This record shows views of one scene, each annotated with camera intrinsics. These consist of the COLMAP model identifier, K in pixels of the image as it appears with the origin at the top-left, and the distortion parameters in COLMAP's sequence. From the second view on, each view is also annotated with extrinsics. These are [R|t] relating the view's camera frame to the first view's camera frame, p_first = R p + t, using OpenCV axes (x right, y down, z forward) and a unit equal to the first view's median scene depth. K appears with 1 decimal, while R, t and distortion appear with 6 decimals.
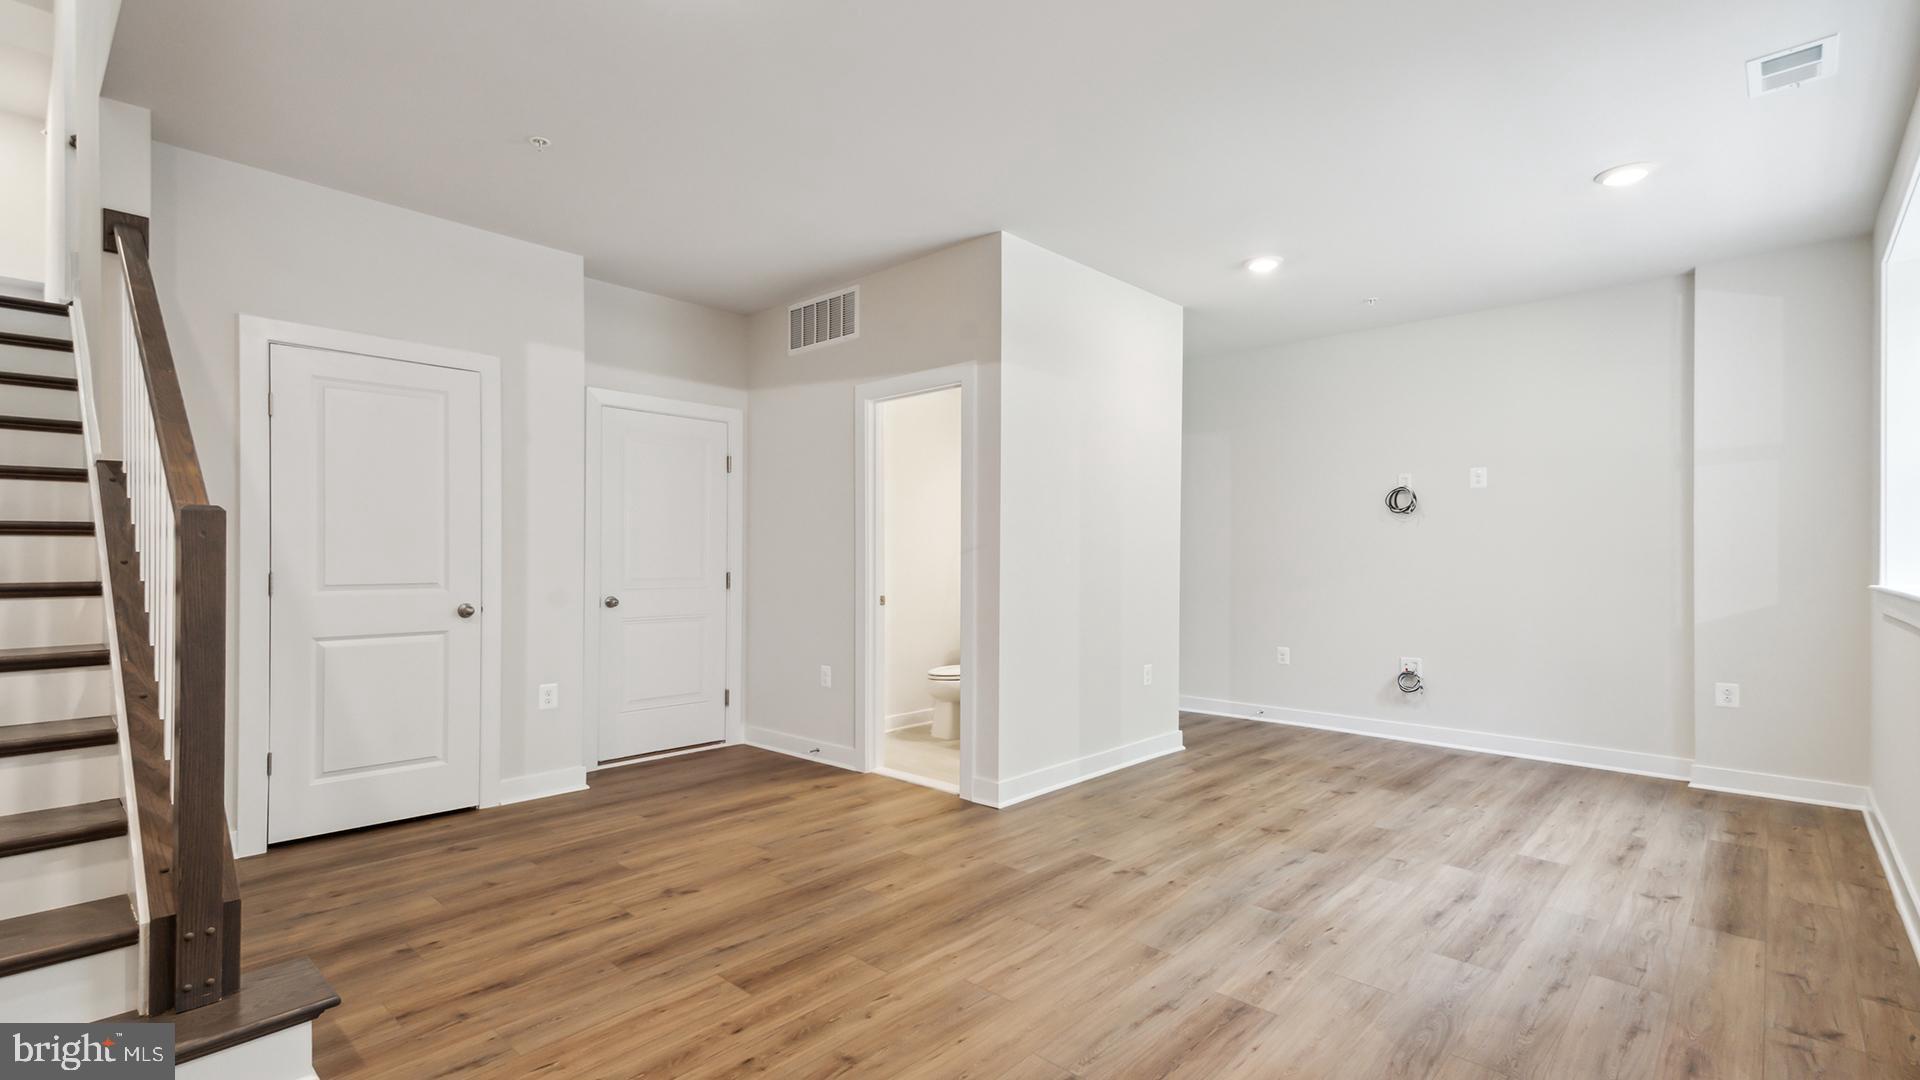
lens RADIAL K [[893.7, 0, 956.2], [0, 893.7, 552.0], [0, 0, 1]] dist [0.003208, 0.001093]
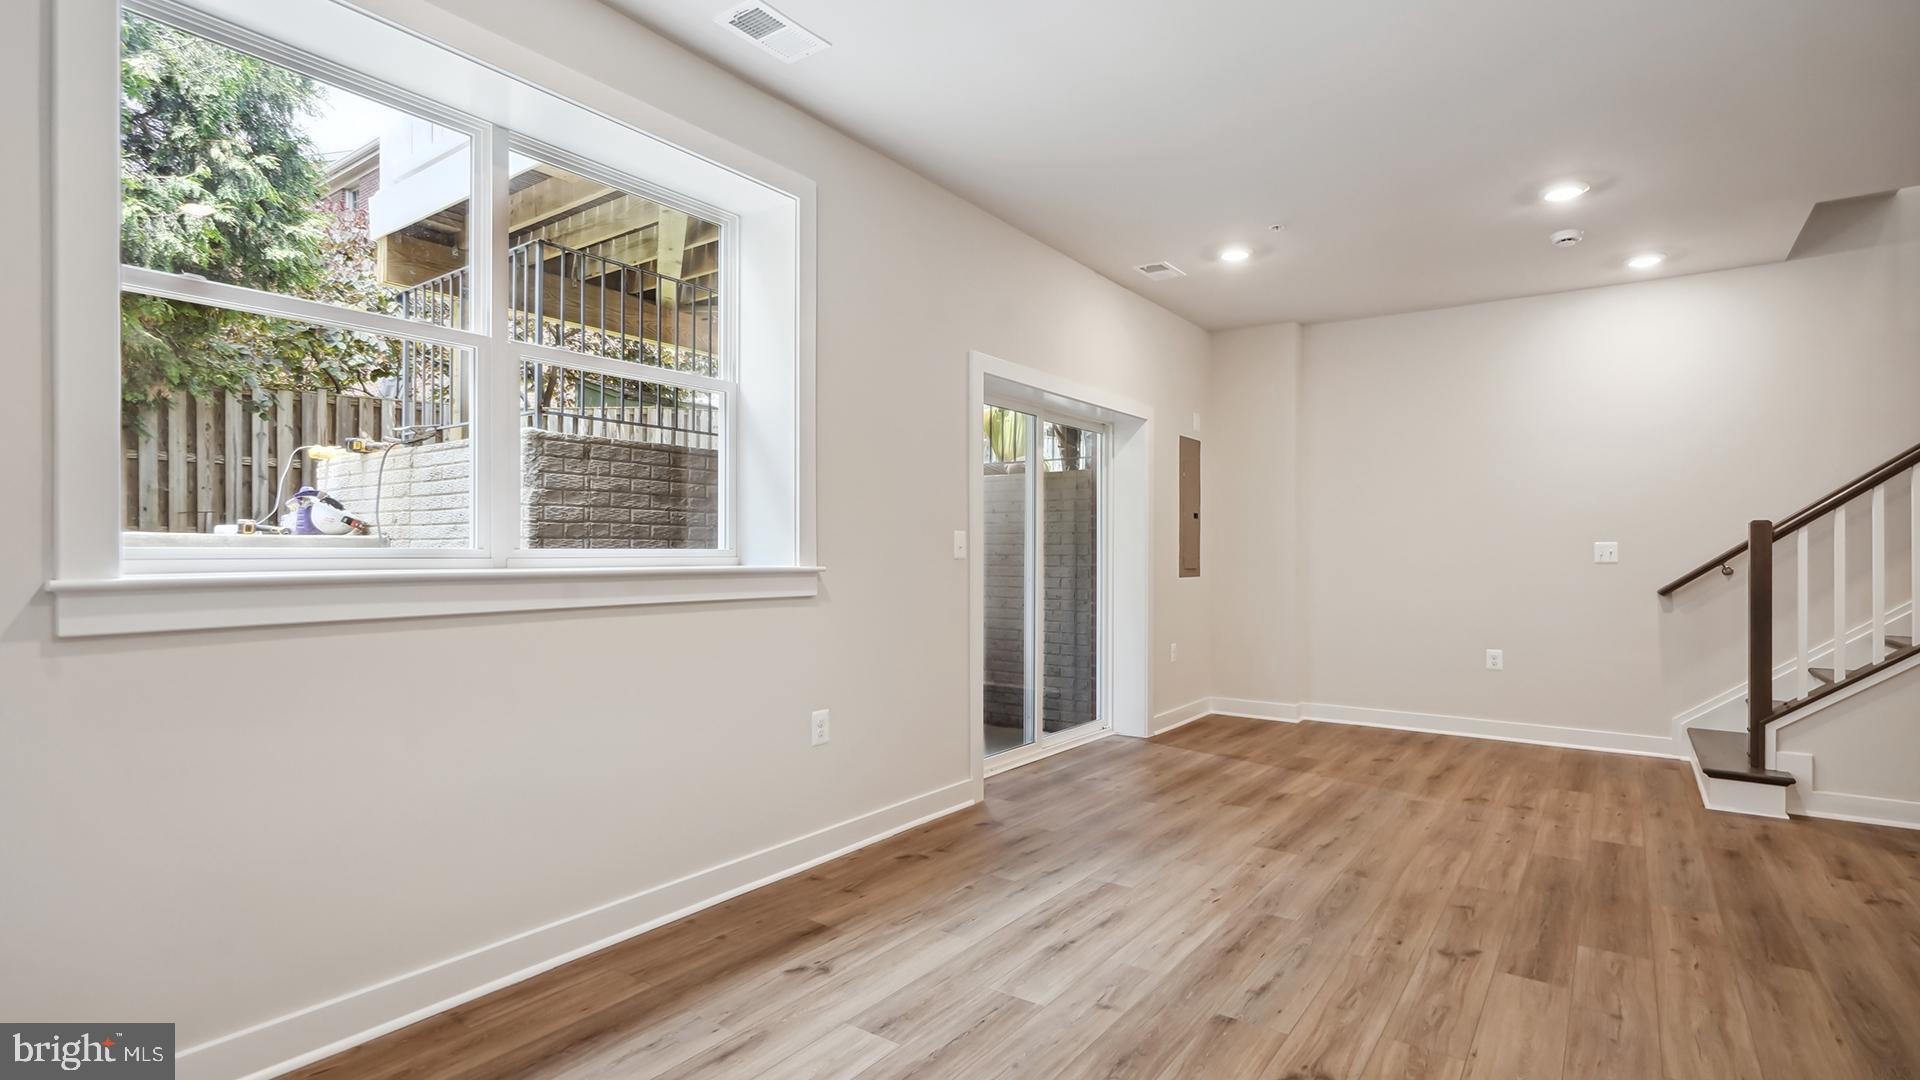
lens RADIAL K [[893.7, 0, 965.1], [0, 893.7, 550.3], [0, 0, 1]] dist [0.003208, 0.001093]
pose [[-0.995515, -0.002801, -0.094564, 0.748446], [-0.002044, 0.999965, -0.008096, 0.017937], [0.094584, -0.007866, -0.995486, 1.864223]]
